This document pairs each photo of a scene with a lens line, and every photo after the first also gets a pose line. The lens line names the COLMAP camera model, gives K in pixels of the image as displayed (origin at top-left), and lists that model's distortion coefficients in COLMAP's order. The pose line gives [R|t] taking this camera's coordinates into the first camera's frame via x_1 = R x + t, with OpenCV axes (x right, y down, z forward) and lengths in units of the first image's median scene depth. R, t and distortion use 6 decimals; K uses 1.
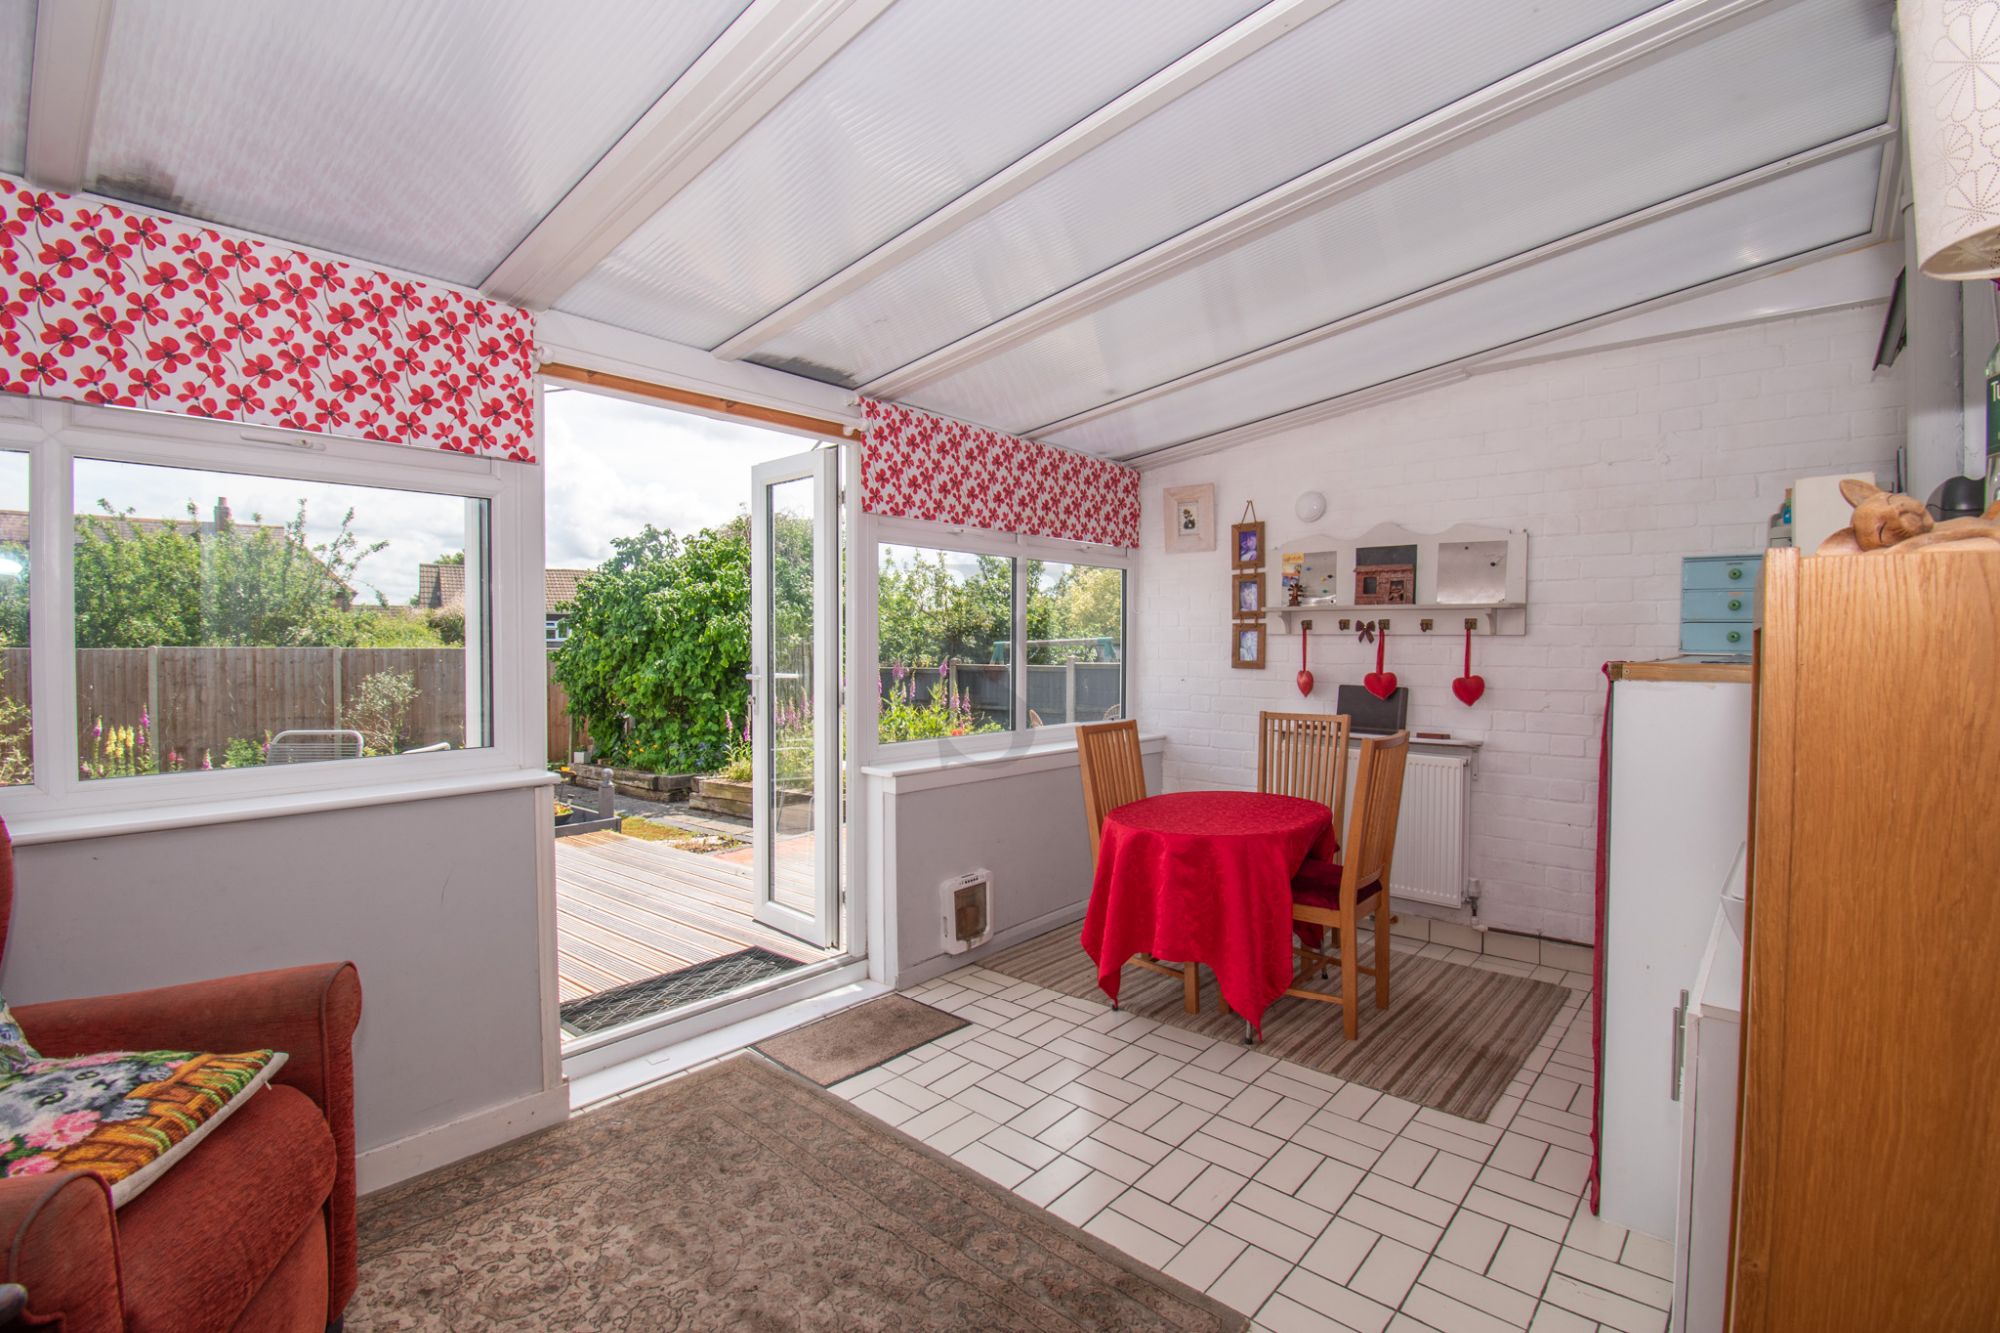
lens RADIAL K [[897.5, 0, 1014.8], [0, 897.5, 663.1], [0, 0, 1]] dist [0.017045, -0.026121]
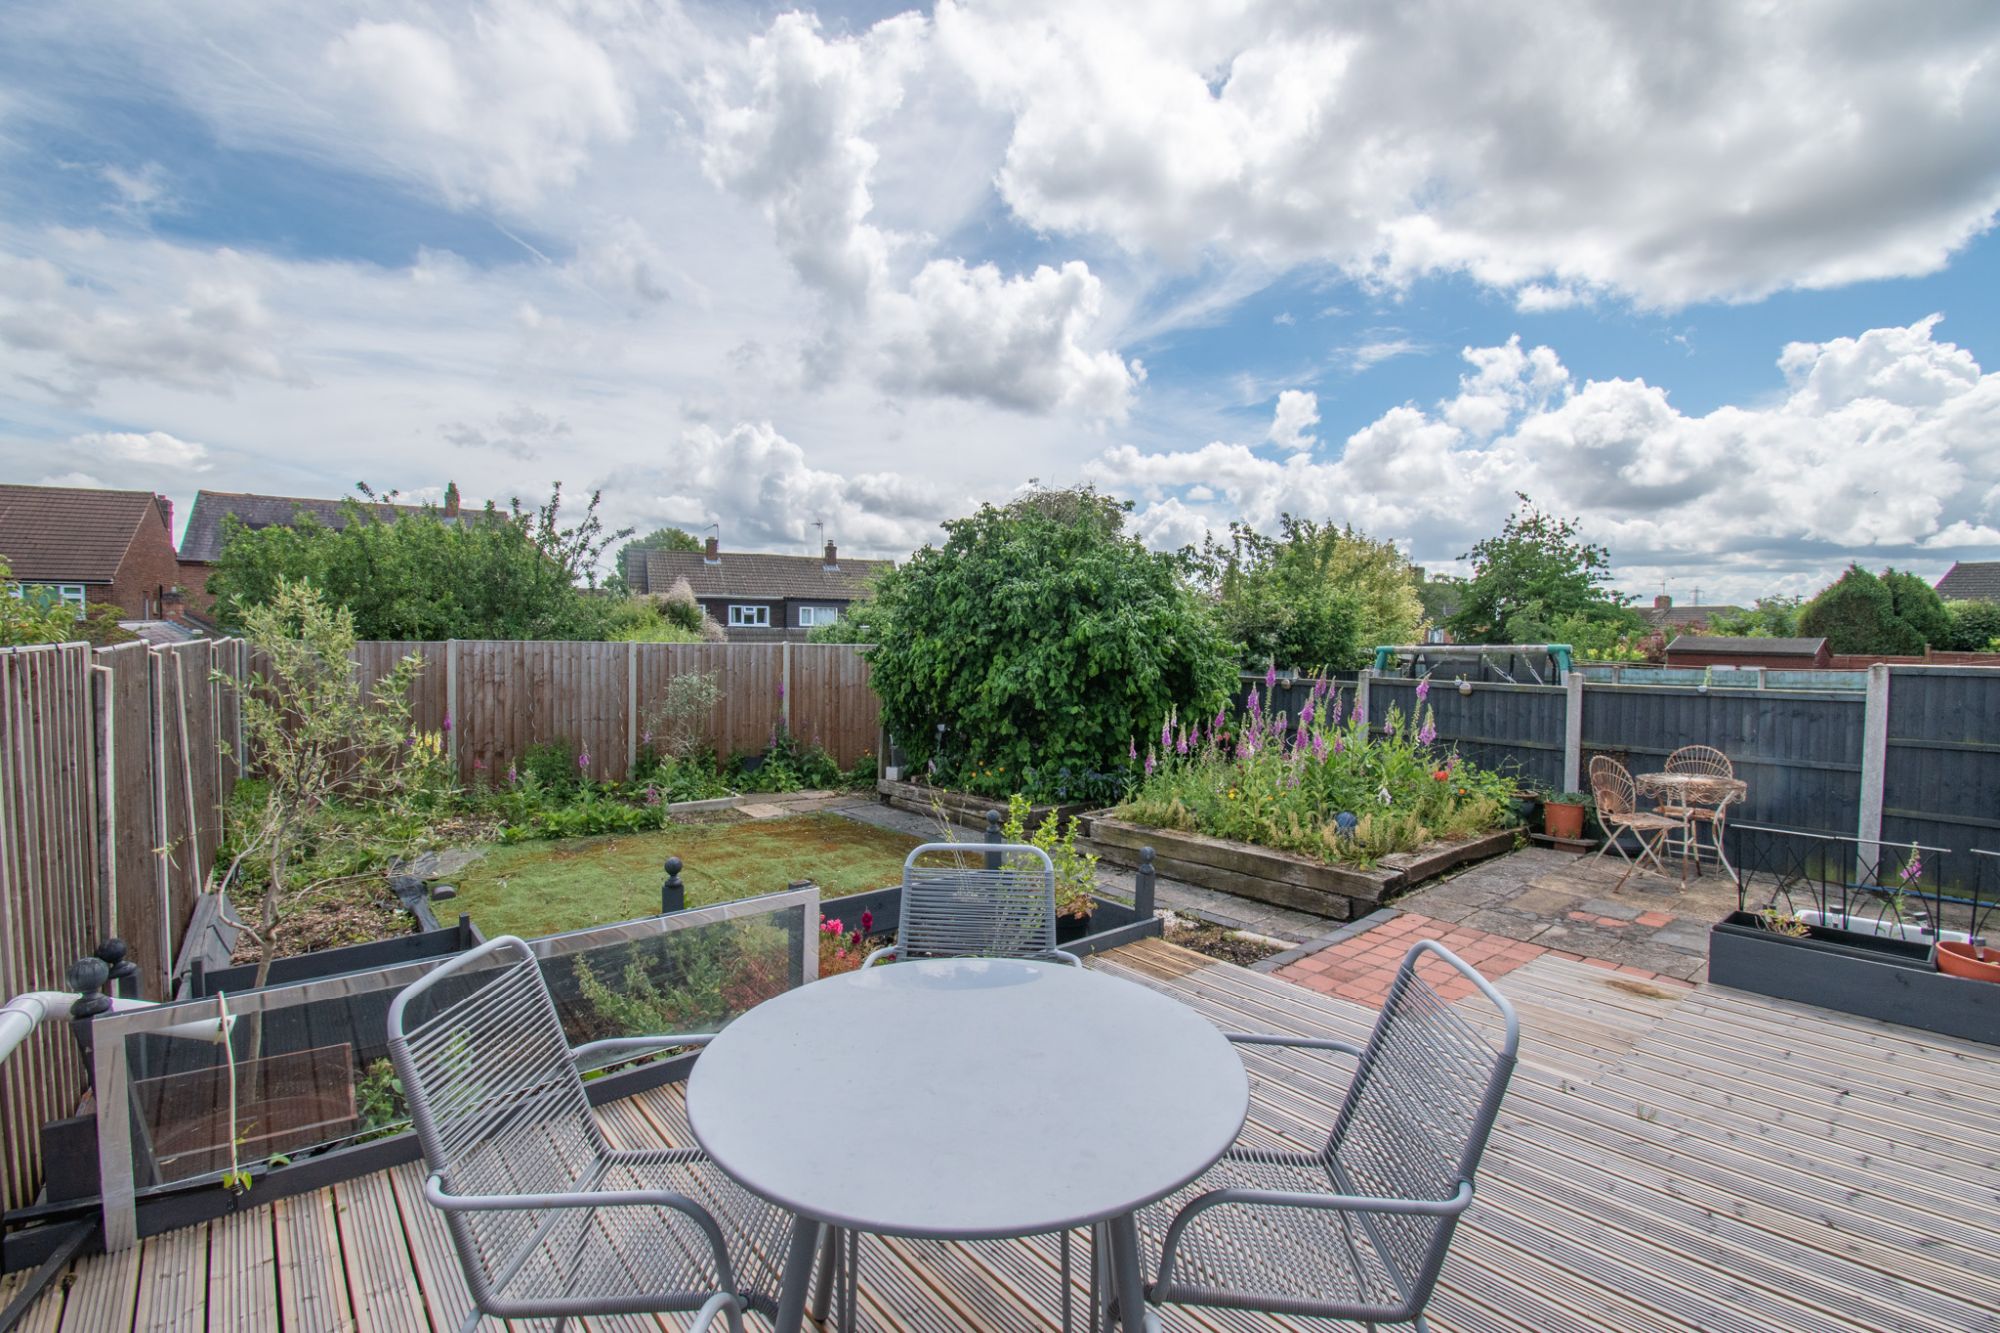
lens RADIAL K [[897.5, 0, 1014.8], [0, 897.5, 663.1], [0, 0, 1]] dist [0.017045, -0.026121]
pose [[0.989463, 0.018748, -0.143566, -0.266877], [-0.016439, 0.999716, 0.017255, -0.019840], [0.143848, -0.014713, 0.989490, 0.175264]]
